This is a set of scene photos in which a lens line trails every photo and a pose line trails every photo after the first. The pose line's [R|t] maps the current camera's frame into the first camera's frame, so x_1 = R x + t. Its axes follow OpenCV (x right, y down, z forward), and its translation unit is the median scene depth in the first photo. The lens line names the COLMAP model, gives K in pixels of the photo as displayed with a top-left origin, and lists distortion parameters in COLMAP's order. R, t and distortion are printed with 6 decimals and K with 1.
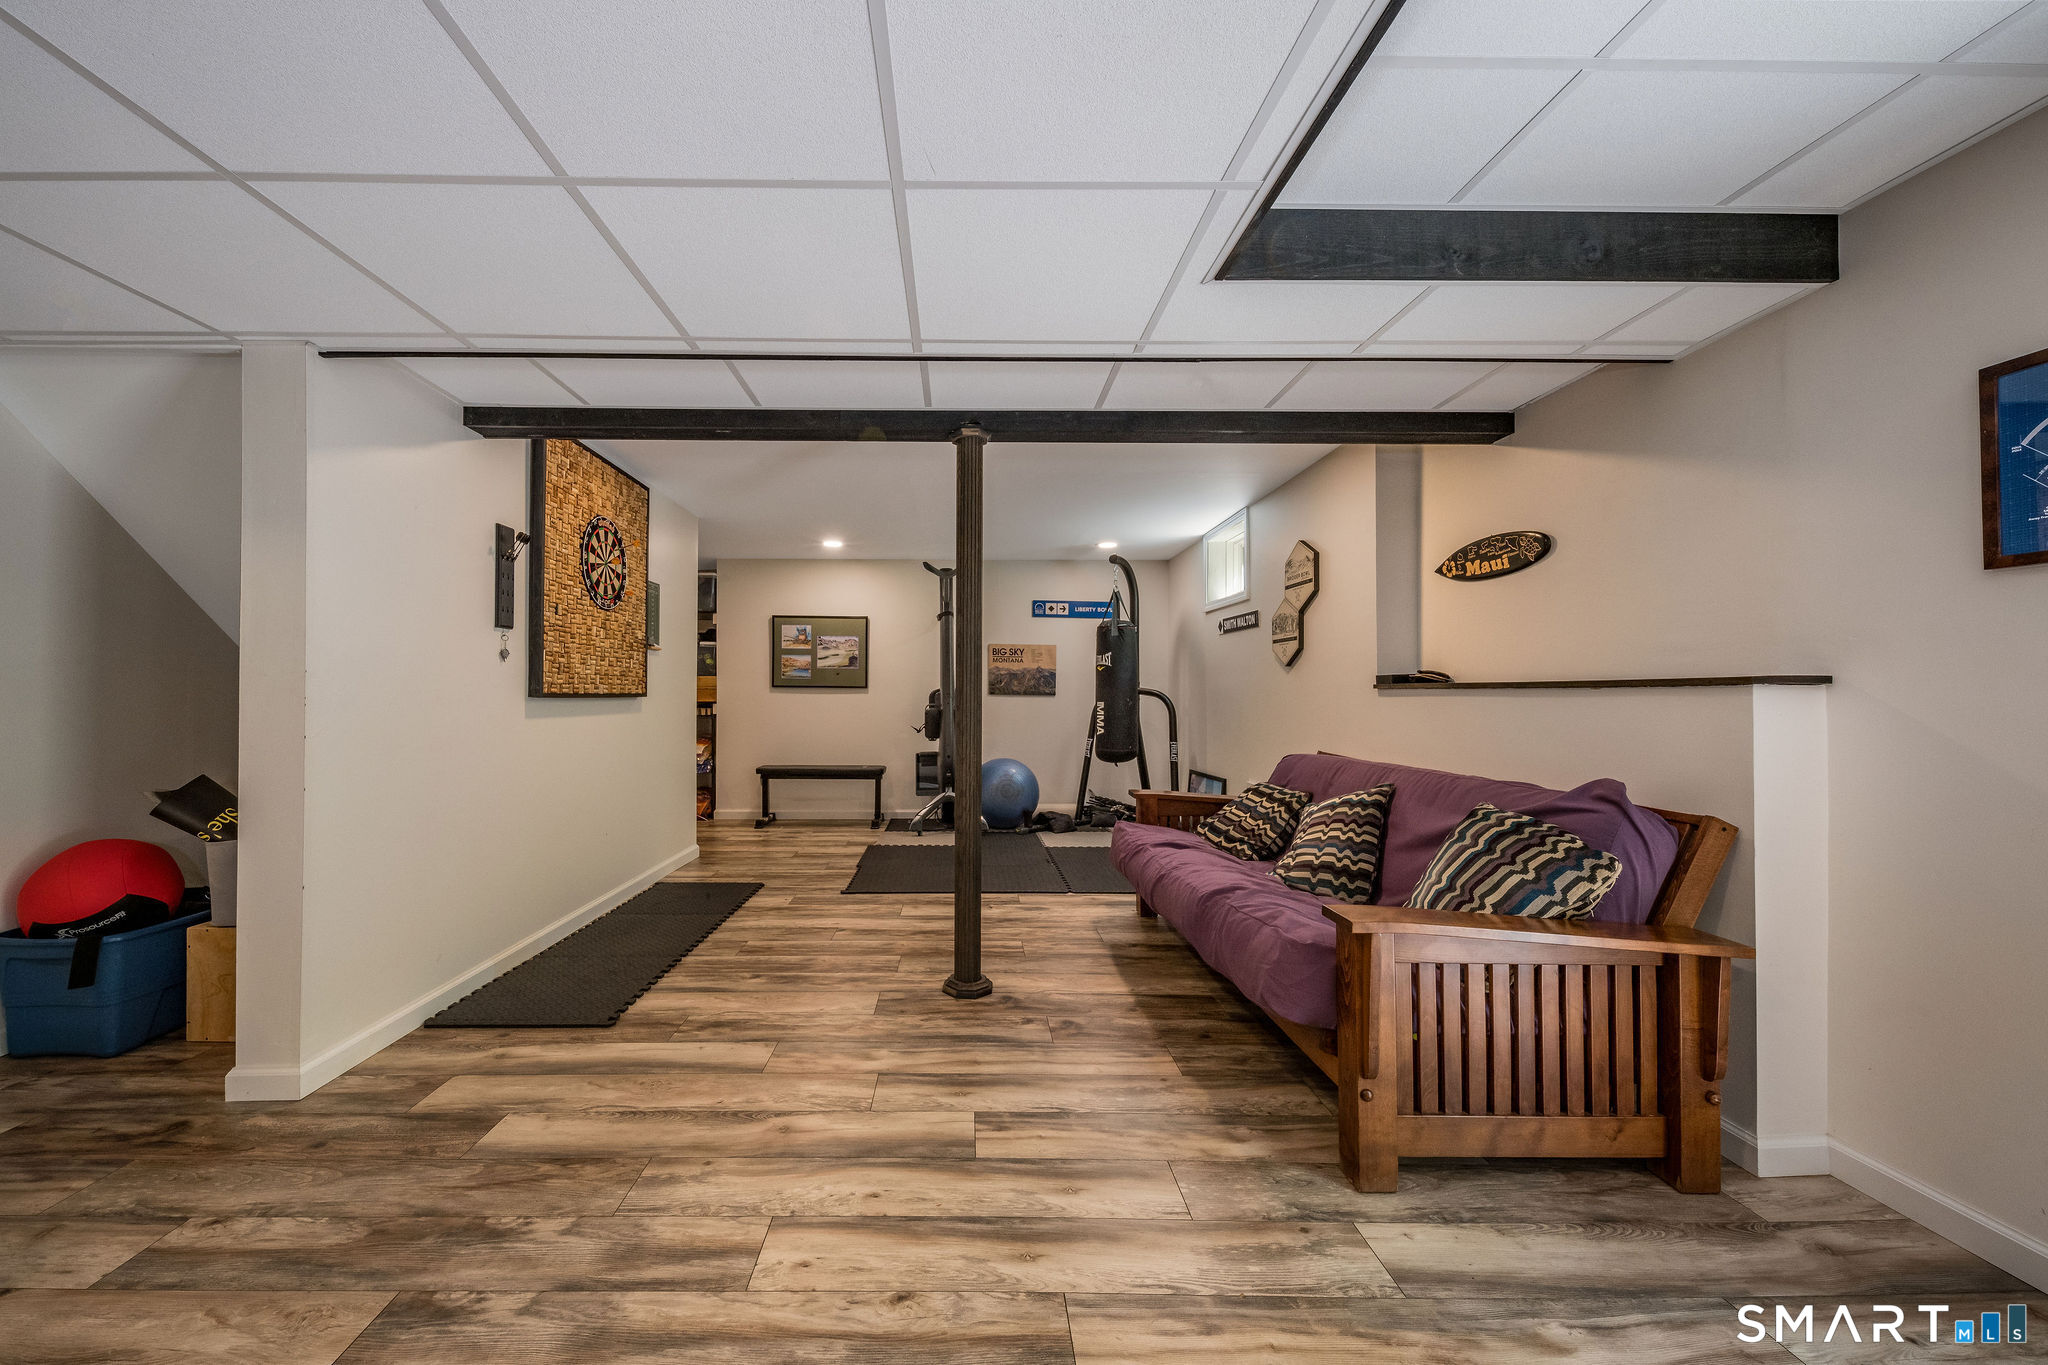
lens RADIAL K [[745.2, 0, 1029.3], [0, 745.2, 687.4], [0, 0, 1]] dist [0.001982, -0.002178]
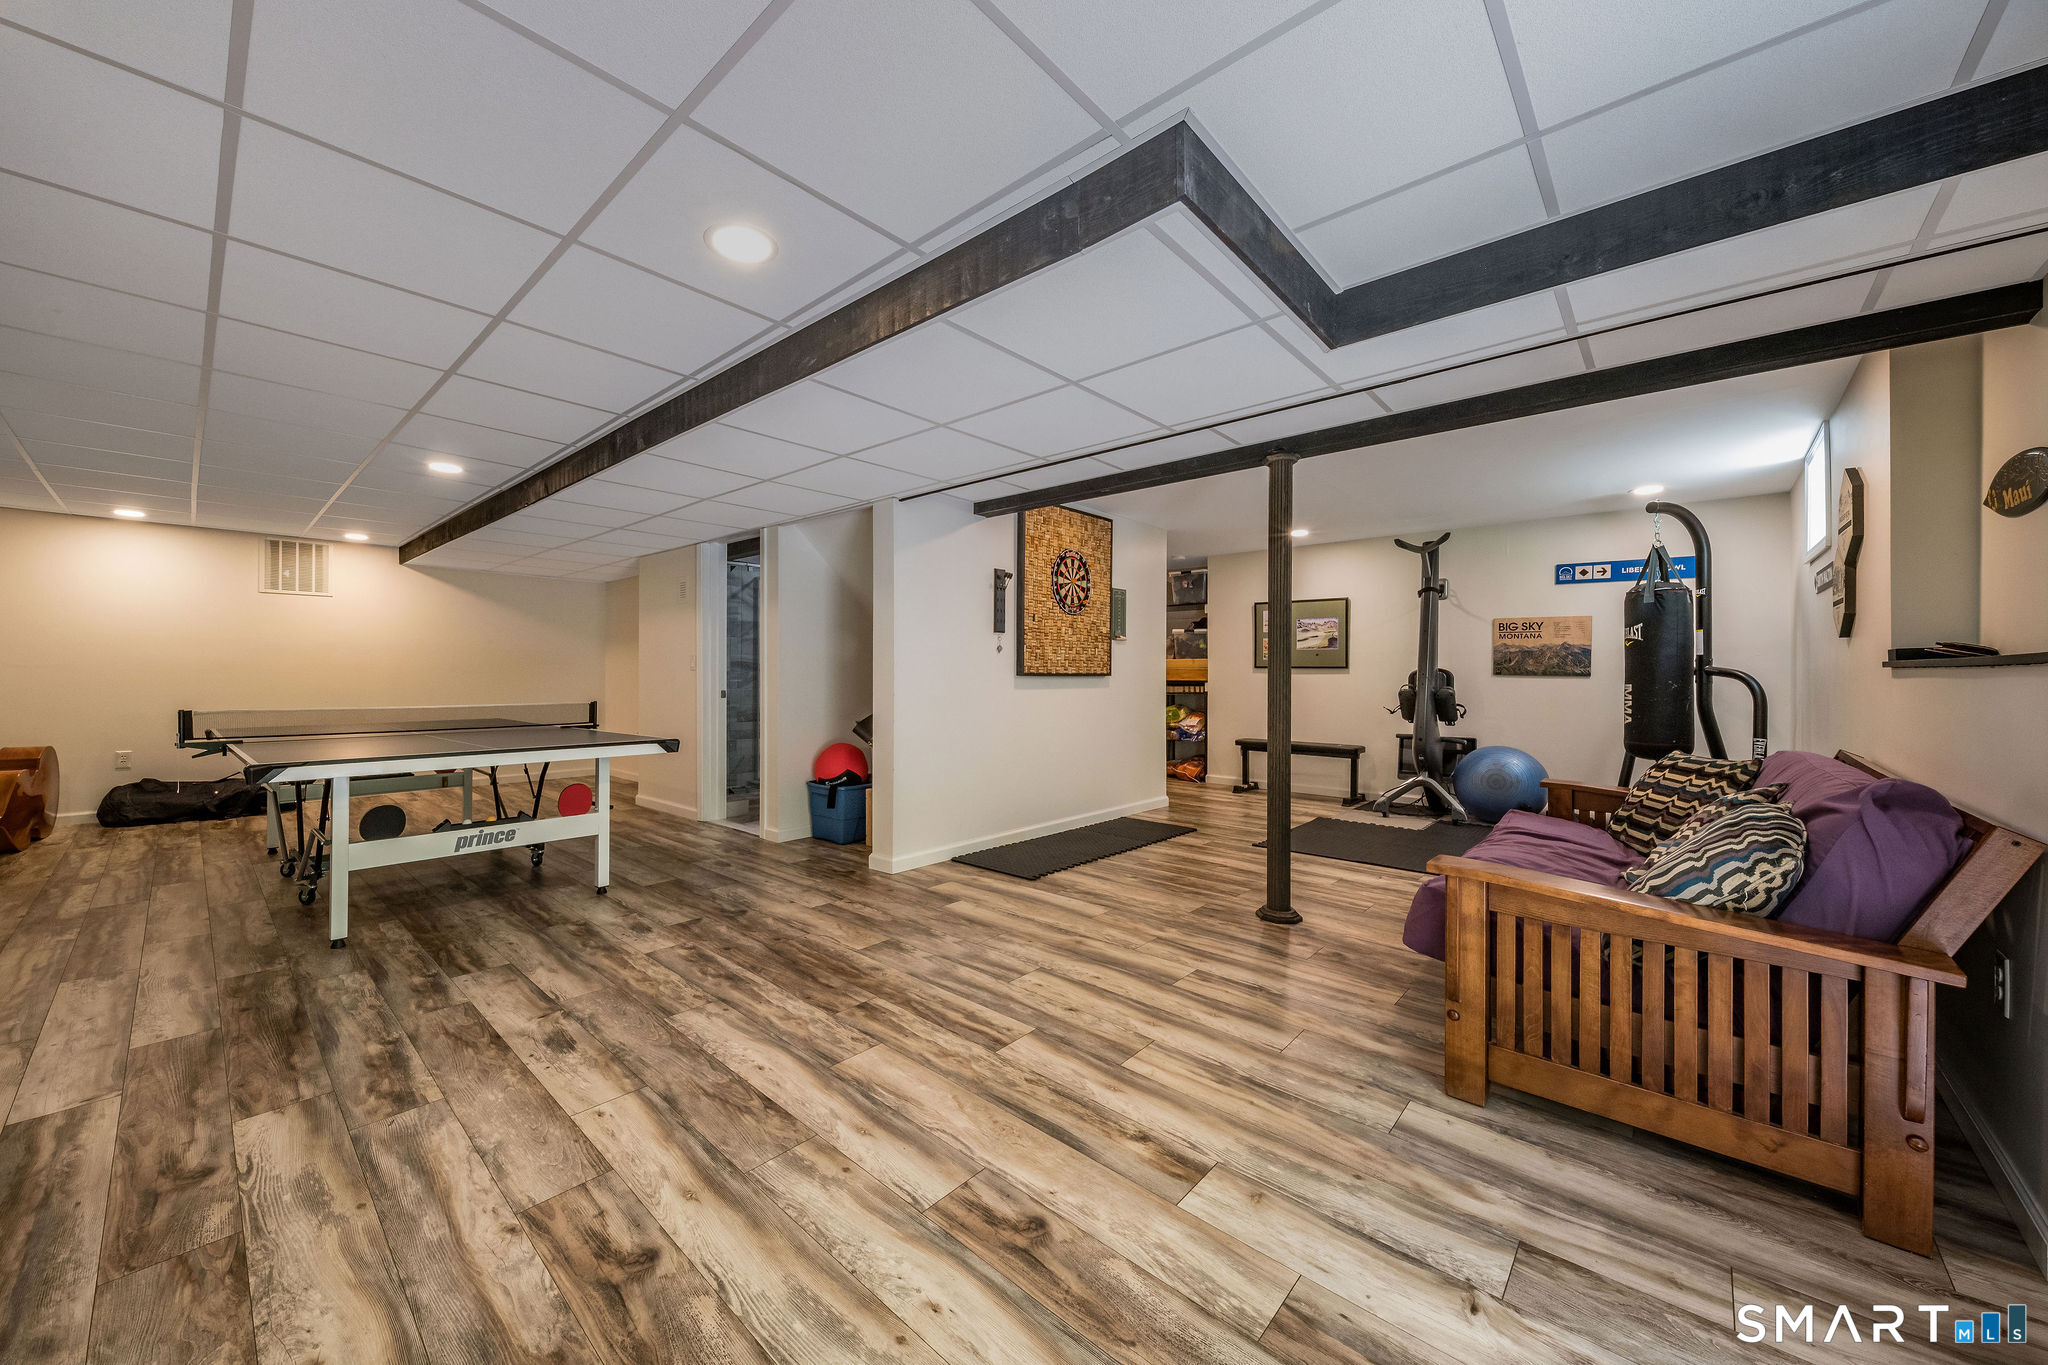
lens RADIAL K [[745.2, 0, 1018.0], [0, 745.2, 676.1], [0, 0, 1]] dist [0.001982, -0.002178]
pose [[0.749082, 0.003140, -0.662470, 0.324467], [0.004491, 0.999942, 0.009817, -0.001006], [0.662462, -0.010329, 0.749024, -0.149295]]
